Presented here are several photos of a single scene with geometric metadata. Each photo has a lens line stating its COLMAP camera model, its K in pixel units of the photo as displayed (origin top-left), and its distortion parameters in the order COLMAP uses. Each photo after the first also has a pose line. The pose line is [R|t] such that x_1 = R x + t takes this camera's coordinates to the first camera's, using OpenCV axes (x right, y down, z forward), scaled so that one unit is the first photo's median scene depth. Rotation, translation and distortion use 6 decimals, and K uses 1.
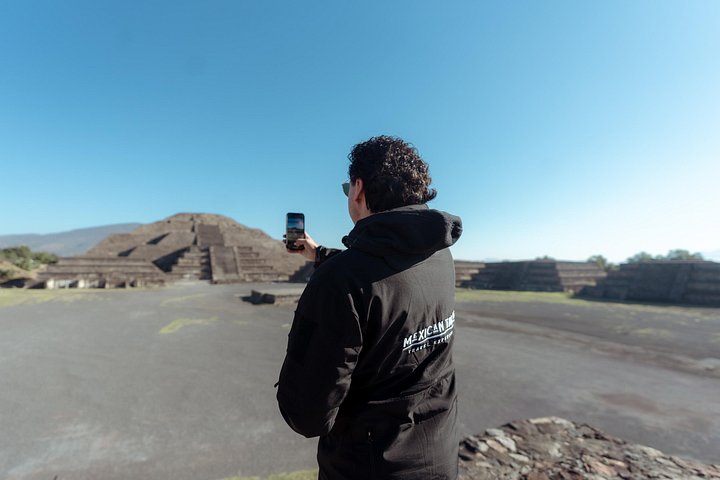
lens RADIAL K [[366.4, 0, 358.7], [0, 366.4, 239.5], [0, 0, 1]] dist [-0.002421, 0.004183]
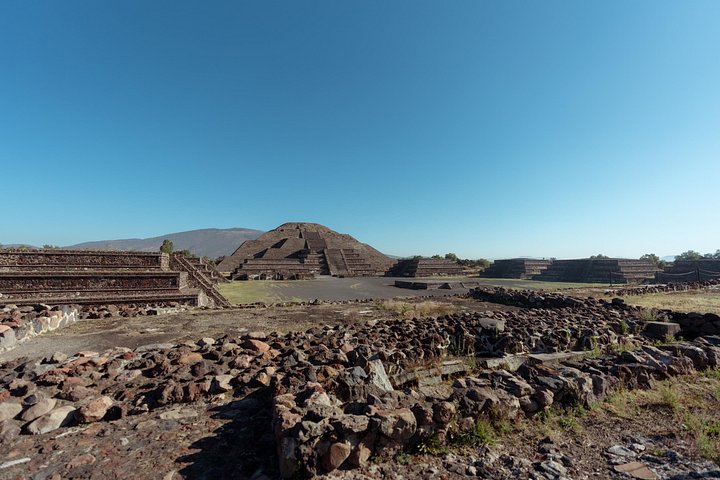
lens RADIAL K [[329.2, 0, 358.2], [0, 329.2, 236.9], [0, 0, 1]] dist [-0.001438, 0.000171]
pose [[0.992889, -0.014055, -0.118209, -0.178728], [0.013021, 0.999870, -0.009516, -0.015563], [0.118327, 0.007910, 0.992943, -0.196096]]
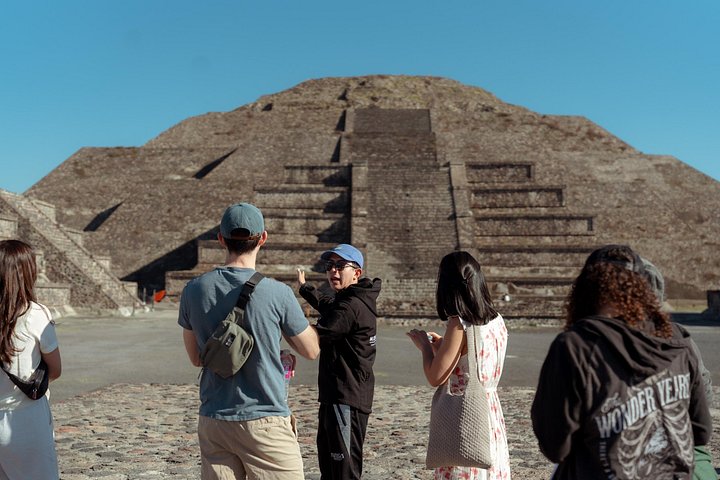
lens RADIAL K [[1007.4, 0, 361.7], [0, 1007.4, 226.2], [0, 0, 1]] dist [0.016619, 0.000000]
pose [[0.870848, -0.021982, -0.491061, -0.107696], [0.026095, 0.999658, 0.001528, 0.071841], [0.490860, -0.014145, 0.871124, 0.545736]]
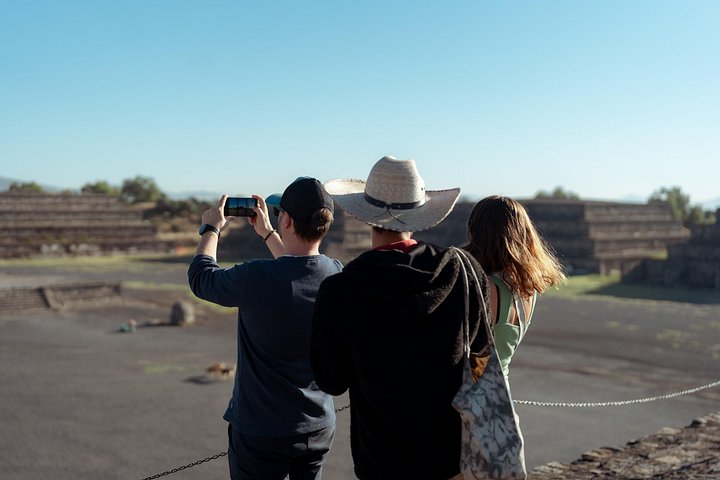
lens RADIAL K [[1007.4, 0, 359.7], [0, 1007.4, 238.8], [0, 0, 1]] dist [0.016619, 0.000000]
pose [[0.959852, -0.005421, 0.280454, -0.023891], [-0.022621, 0.995061, 0.096653, -0.003130], [-0.279593, -0.099117, 0.954989, -0.024186]]
